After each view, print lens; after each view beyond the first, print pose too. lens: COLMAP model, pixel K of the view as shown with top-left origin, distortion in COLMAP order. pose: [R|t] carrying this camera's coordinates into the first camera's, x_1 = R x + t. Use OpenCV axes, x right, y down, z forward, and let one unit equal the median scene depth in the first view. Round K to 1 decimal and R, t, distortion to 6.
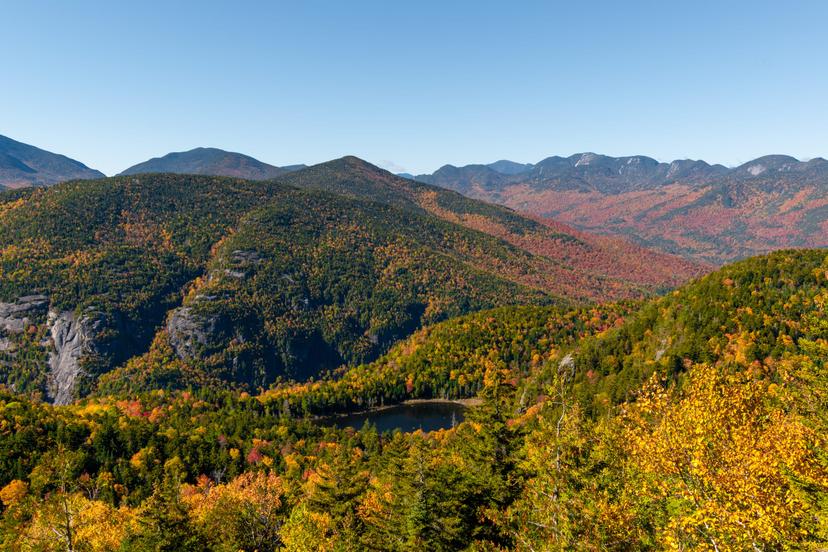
lens RADIAL K [[665.5, 0, 416.2], [0, 665.5, 274.1], [0, 0, 1]] dist [0.003467, -0.004727]
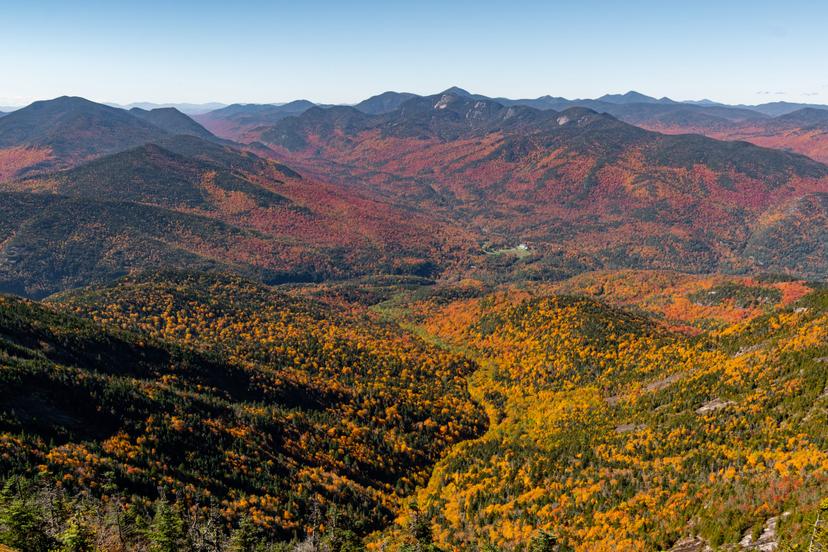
lens RADIAL K [[731.5, 0, 414.0], [0, 731.5, 276.0], [0, 0, 1]] dist [0.000781, -0.001814]
pose [[0.996934, -0.026629, 0.073578, 0.695976], [0.018211, 0.993451, 0.112794, -0.167545], [-0.076100, -0.111108, 0.990890, -1.108421]]
